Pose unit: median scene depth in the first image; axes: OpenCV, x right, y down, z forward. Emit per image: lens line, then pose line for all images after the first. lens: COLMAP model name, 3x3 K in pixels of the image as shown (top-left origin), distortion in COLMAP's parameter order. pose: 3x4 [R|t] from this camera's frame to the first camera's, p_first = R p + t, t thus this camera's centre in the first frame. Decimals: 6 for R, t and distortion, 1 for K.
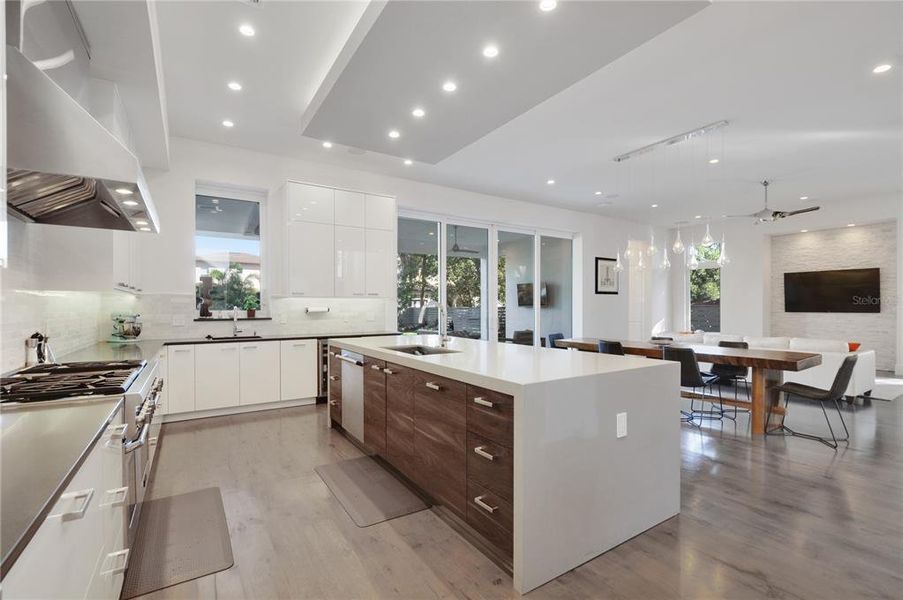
lens RADIAL K [[417.5, 0, 449.1], [0, 417.5, 304.5], [0, 0, 1]] dist [-0.012456, -0.003810]
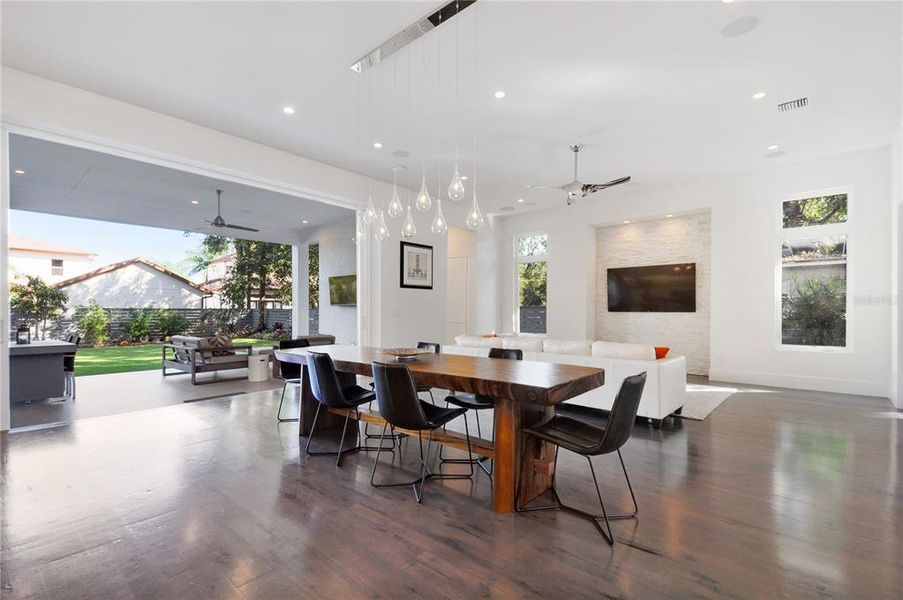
lens RADIAL K [[417.5, 0, 446.6], [0, 417.5, 305.4], [0, 0, 1]] dist [-0.012456, -0.003810]
pose [[0.966725, 0.011196, 0.255574, 0.262198], [-0.008900, 0.999909, -0.010138, 0.017717], [-0.255664, 0.007526, 0.966736, 0.233226]]
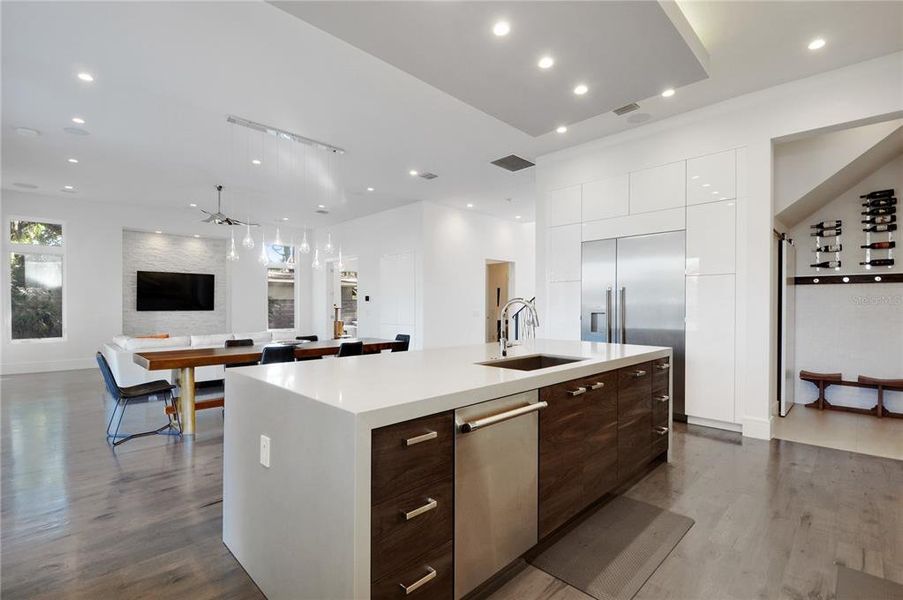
lens RADIAL K [[417.5, 0, 447.6], [0, 417.5, 297.3], [0, 0, 1]] dist [-0.012456, -0.003810]
pose [[-0.221182, 0.019120, 0.975045, -0.325252], [-0.004667, 0.999776, -0.020663, 0.003041], [-0.975221, -0.009121, -0.221043, 0.547057]]
